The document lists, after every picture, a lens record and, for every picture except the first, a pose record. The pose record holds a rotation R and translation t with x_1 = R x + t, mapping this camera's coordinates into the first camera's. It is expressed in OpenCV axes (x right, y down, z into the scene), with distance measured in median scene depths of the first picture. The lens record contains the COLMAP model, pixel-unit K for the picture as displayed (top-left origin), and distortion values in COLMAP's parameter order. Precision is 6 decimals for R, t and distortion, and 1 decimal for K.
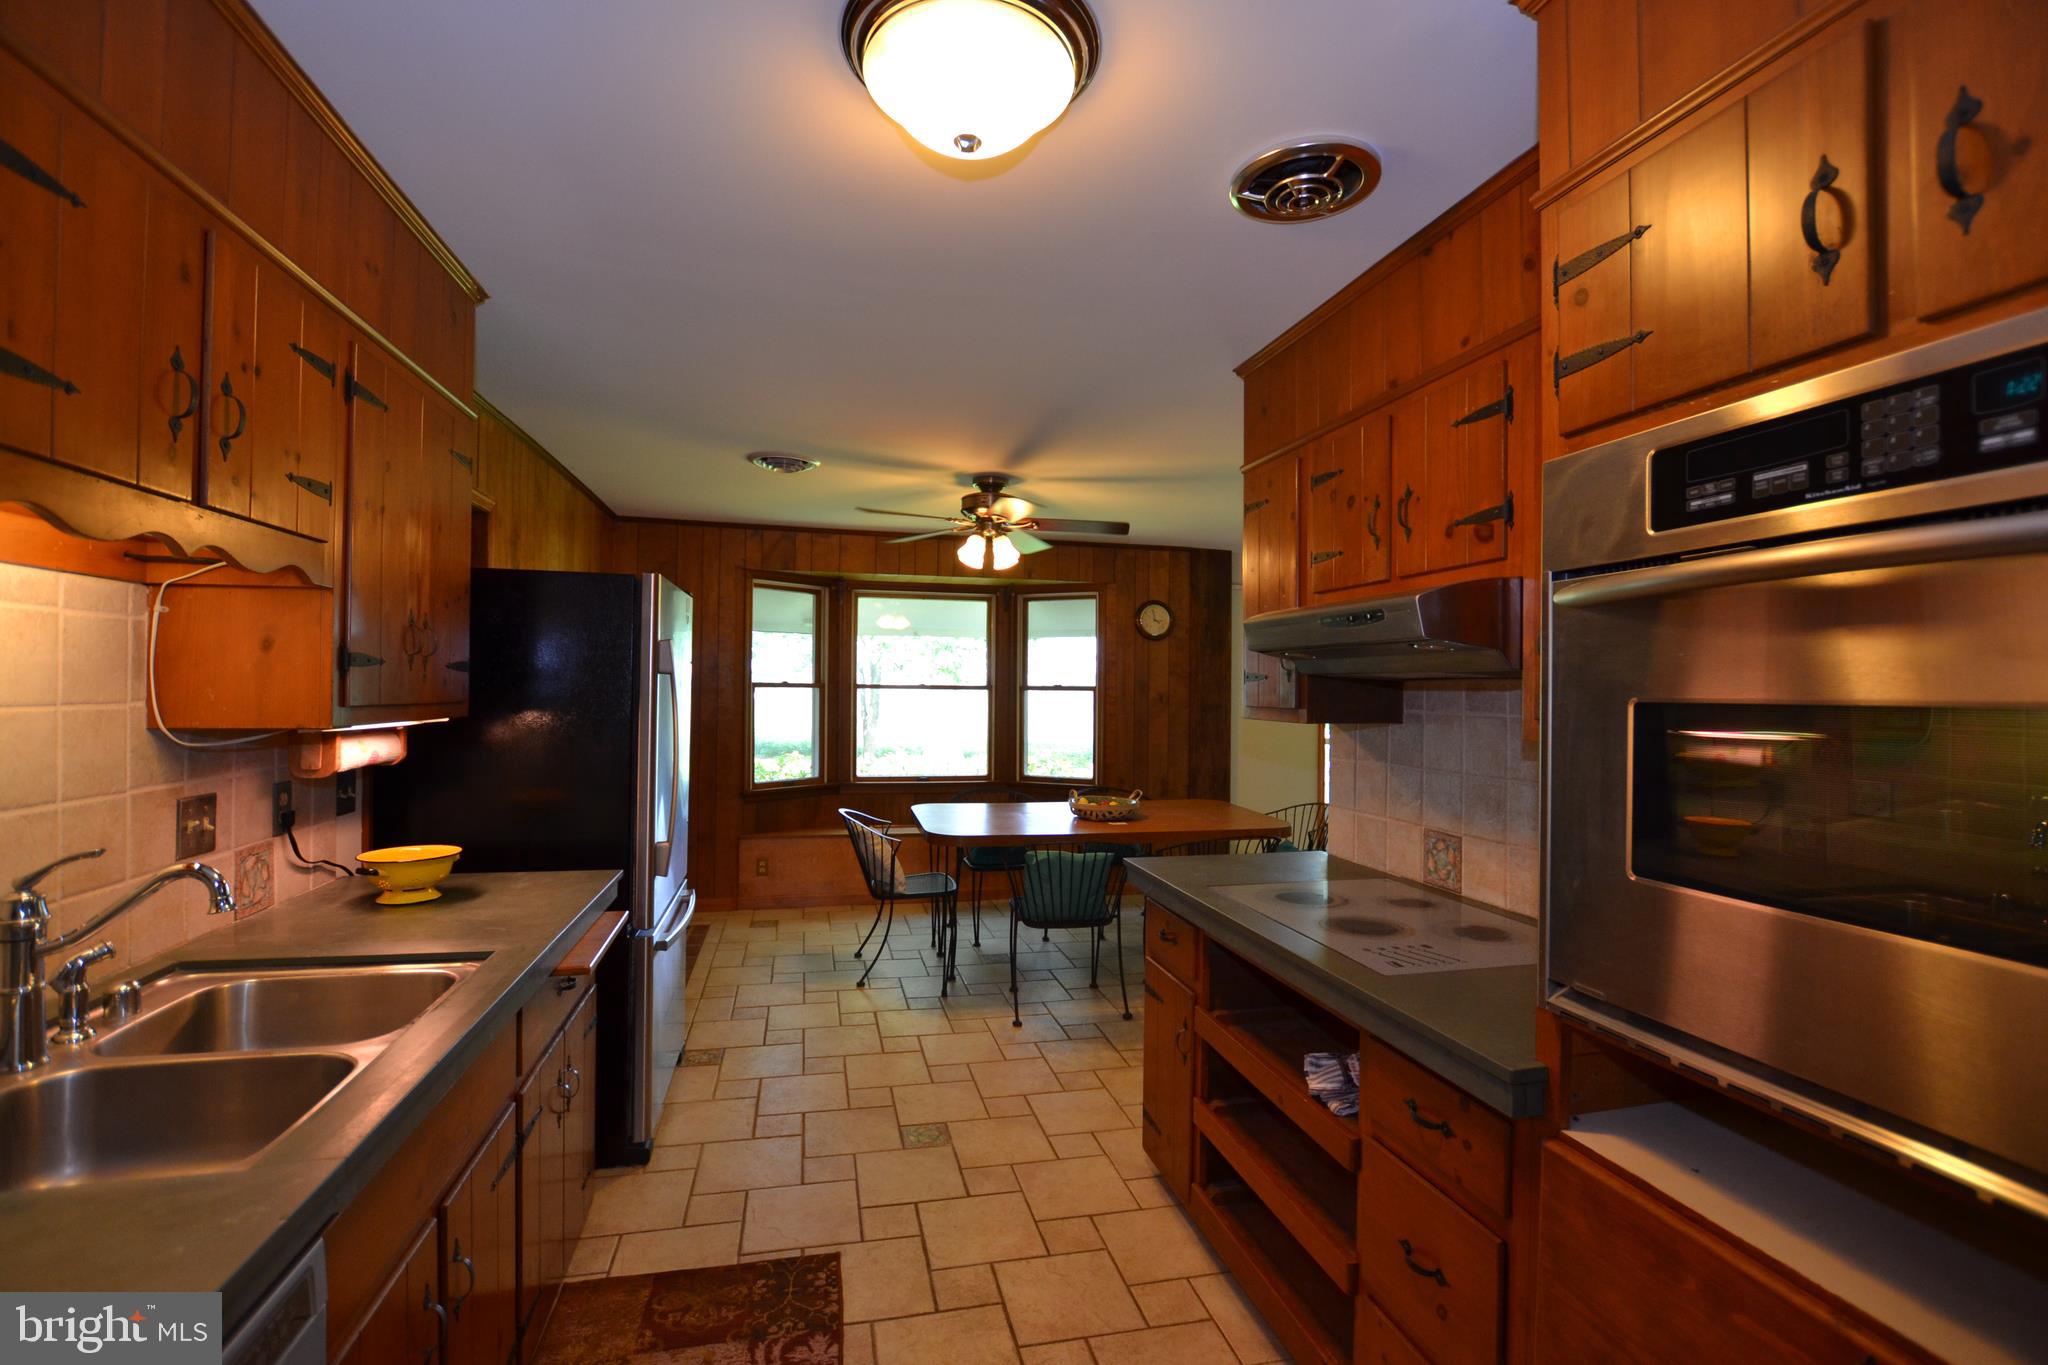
lens RADIAL K [[912.7, 0, 1030.4], [0, 912.7, 680.2], [0, 0, 1]] dist [-0.029094, 0.000978]
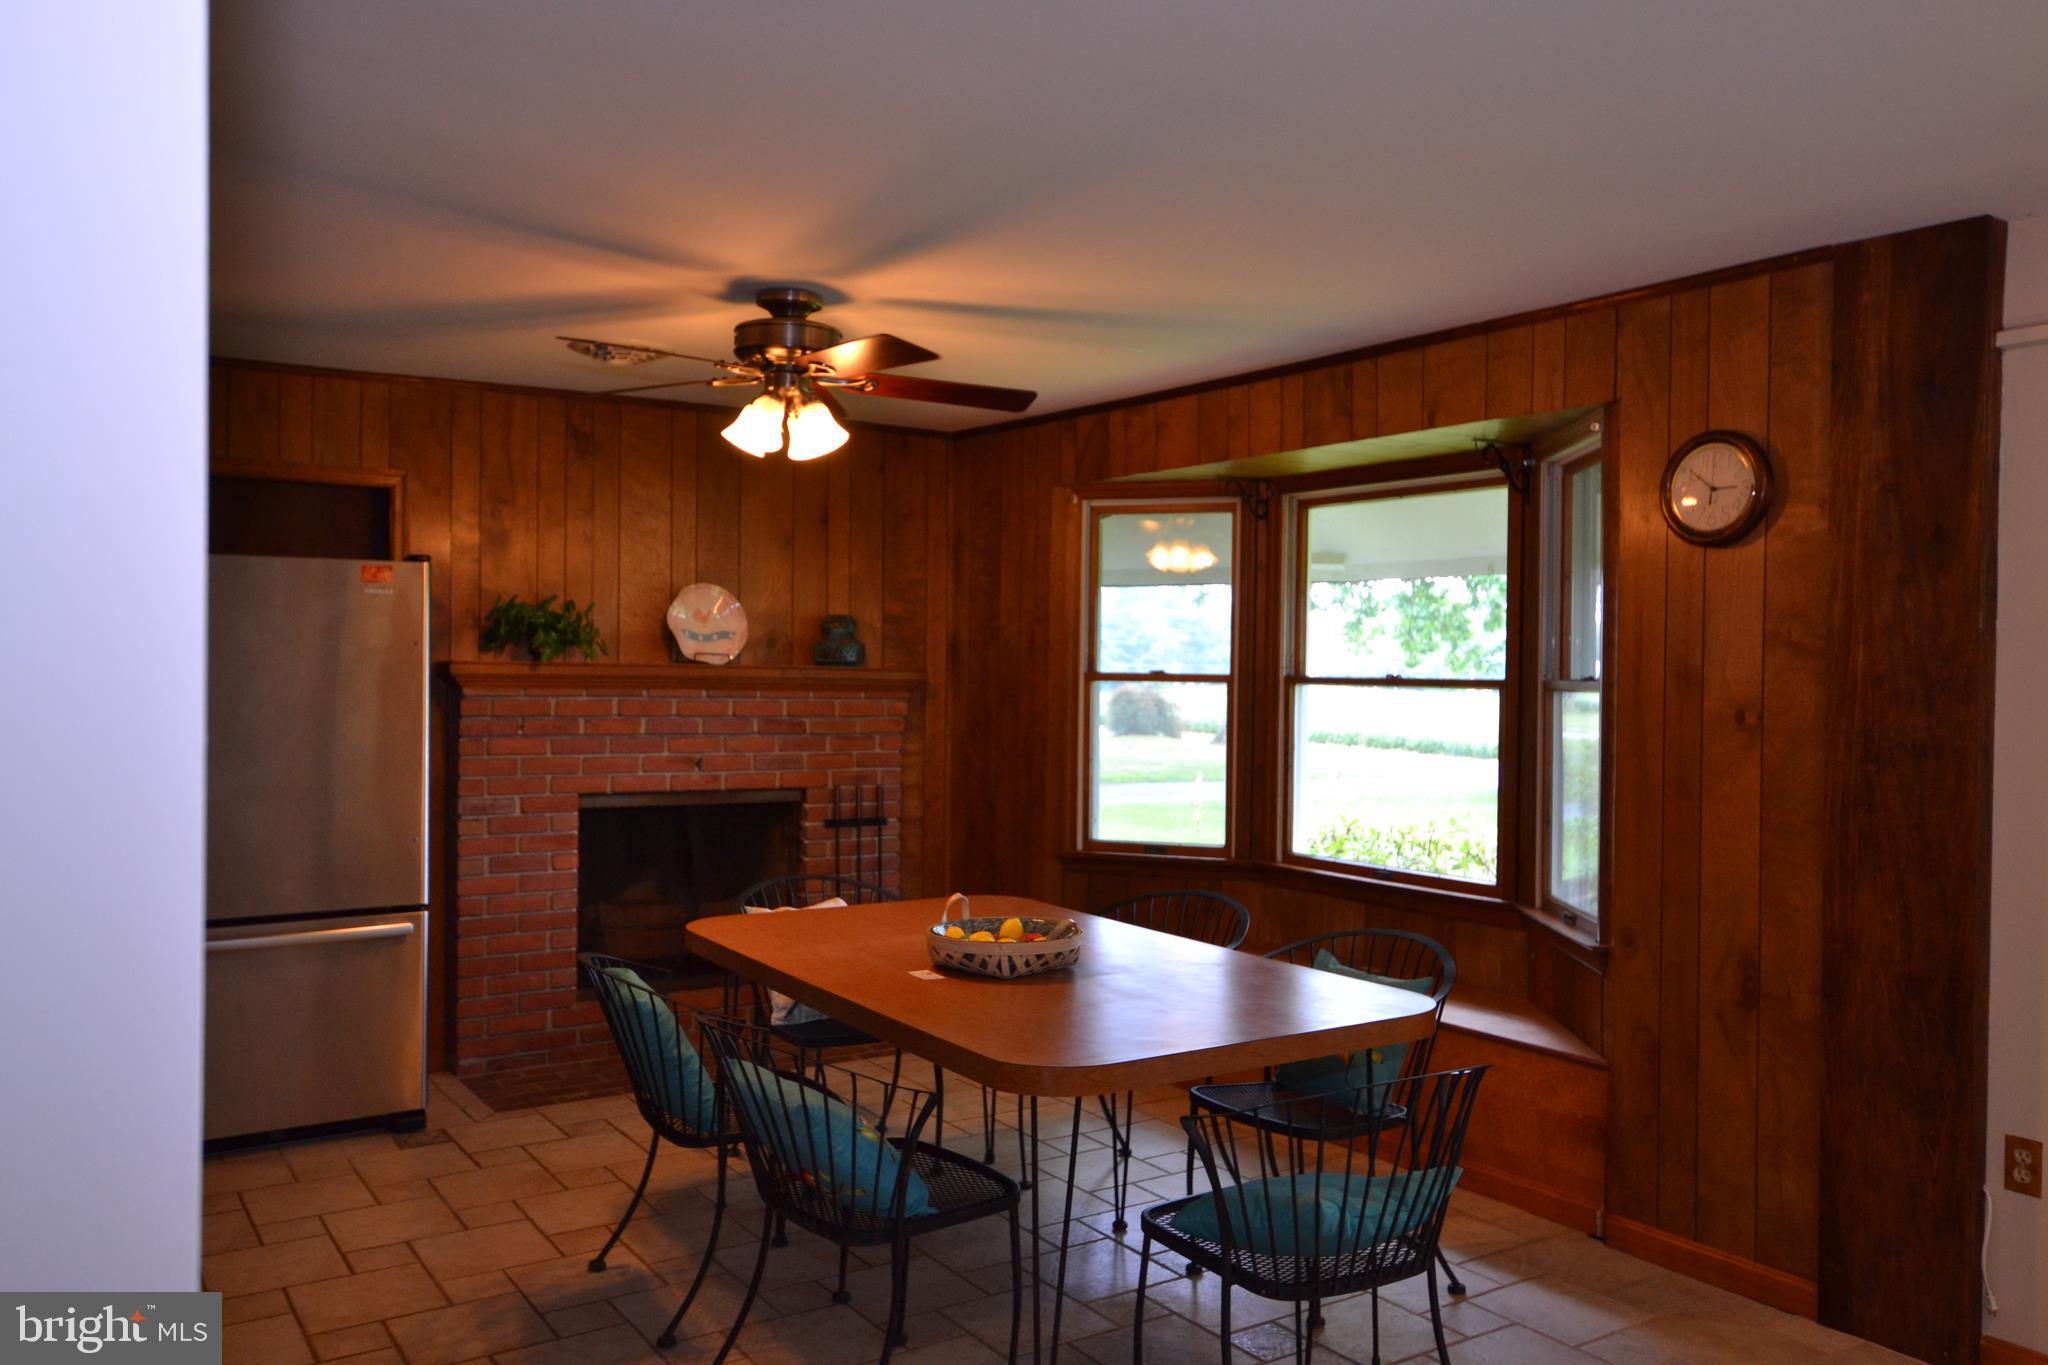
lens RADIAL K [[1573.9, 0, 1021.4], [0, 1573.9, 686.0], [0, 0, 1]] dist [-0.007908, 0.032159]
pose [[0.347144, 0.004918, -0.937799, 0.607192], [-0.004356, 0.999984, 0.003632, 0.007816], [0.937802, 0.002824, 0.347160, 0.553893]]
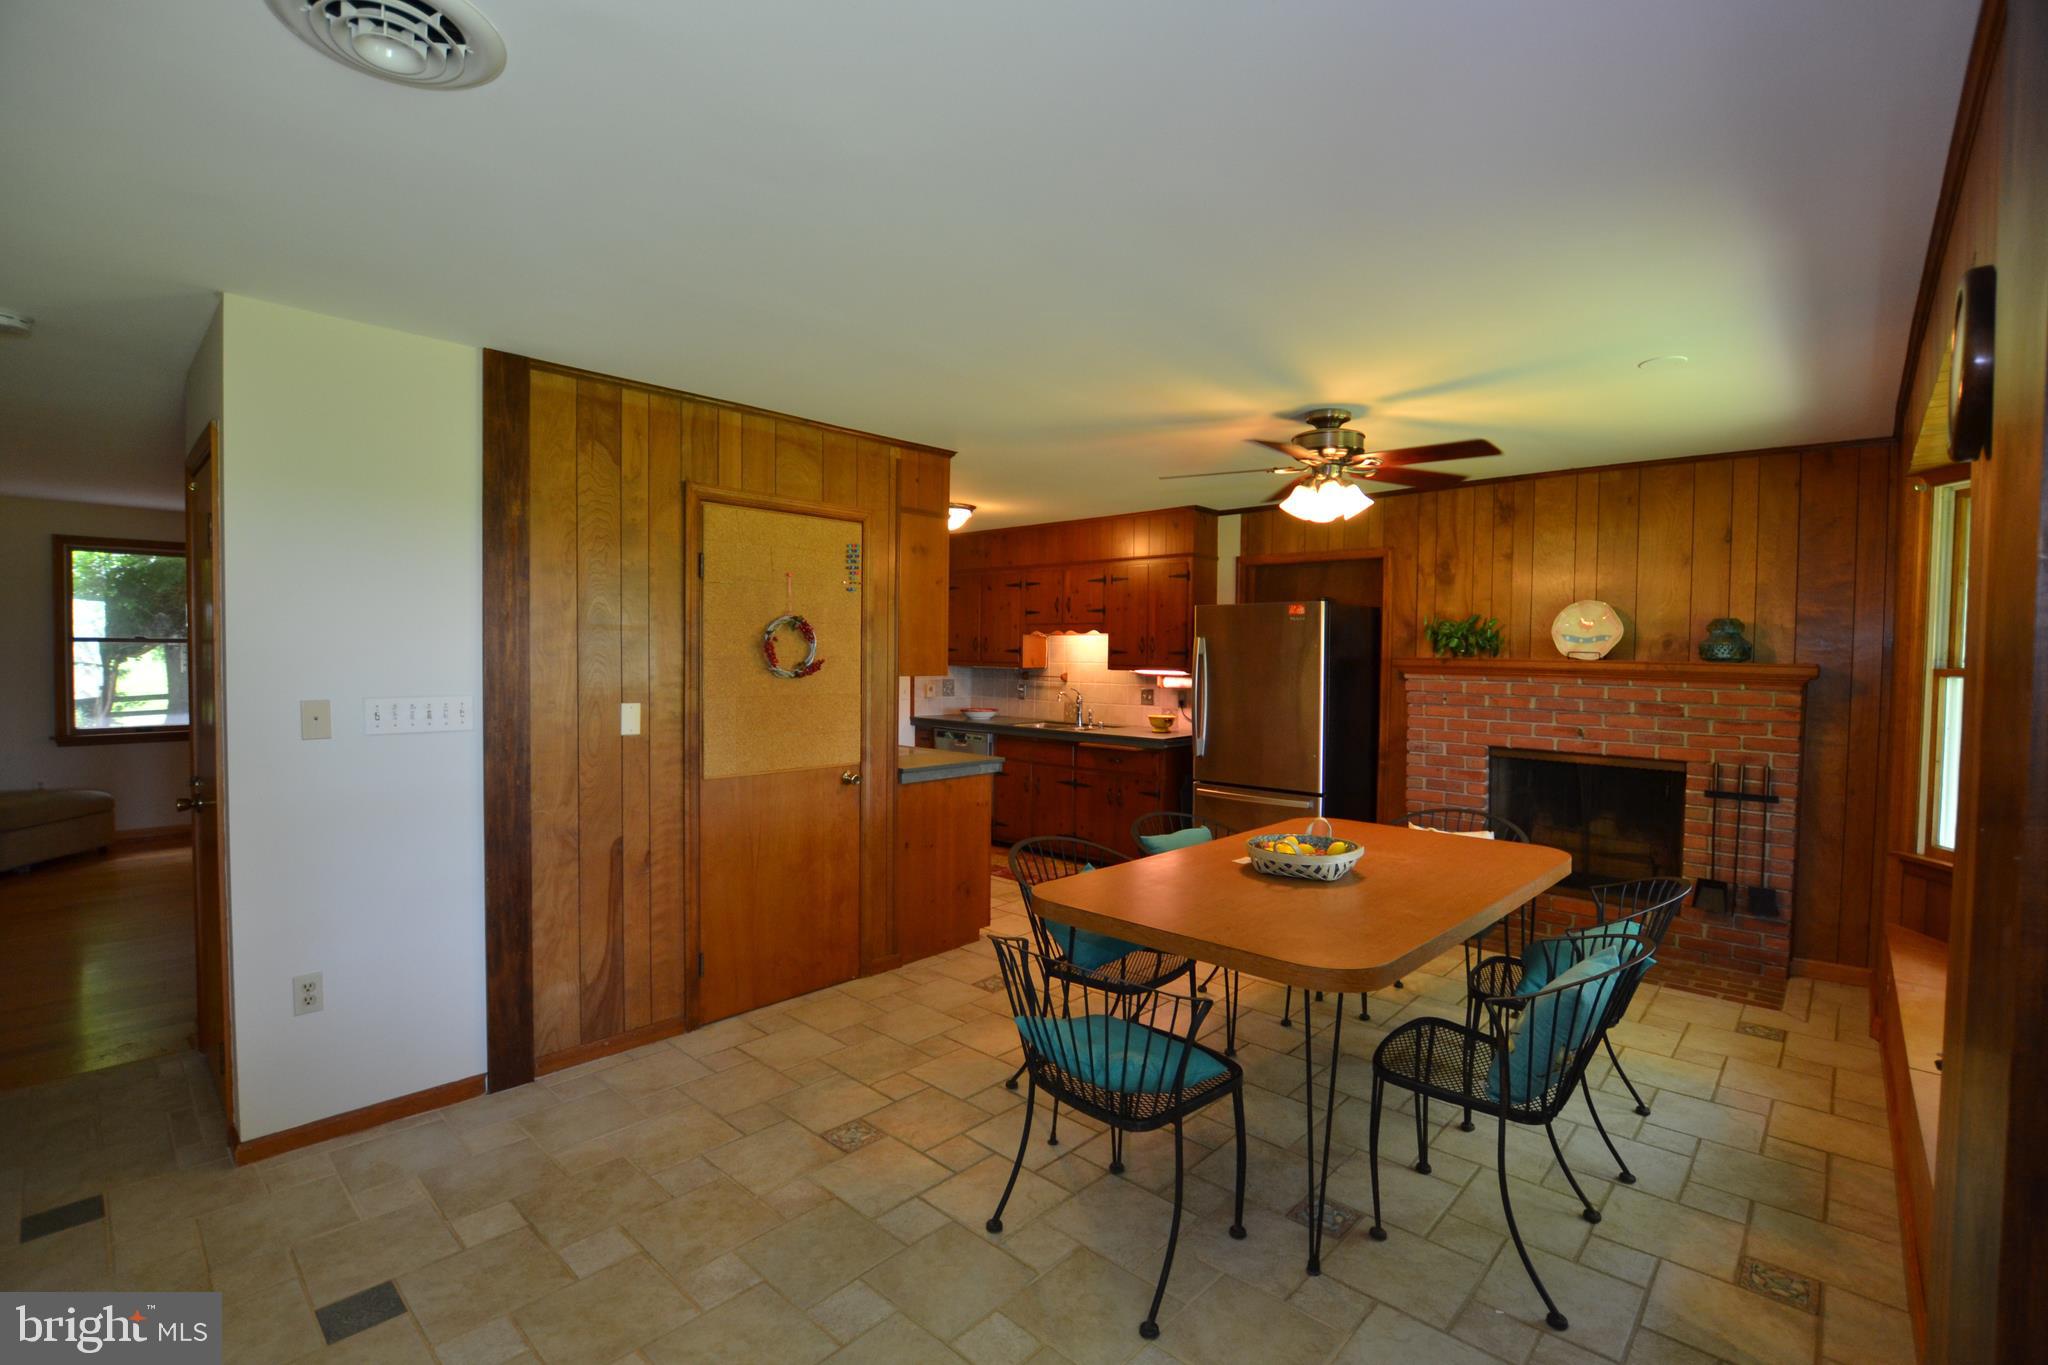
lens RADIAL K [[912.7, 0, 1020.1], [0, 912.7, 683.9], [0, 0, 1]] dist [-0.029094, 0.000978]
pose [[-0.832373, 0.004146, -0.554201, 0.440057], [-0.013793, 0.999507, 0.028193, 0.003961], [0.554045, 0.031111, -0.831906, 1.066758]]
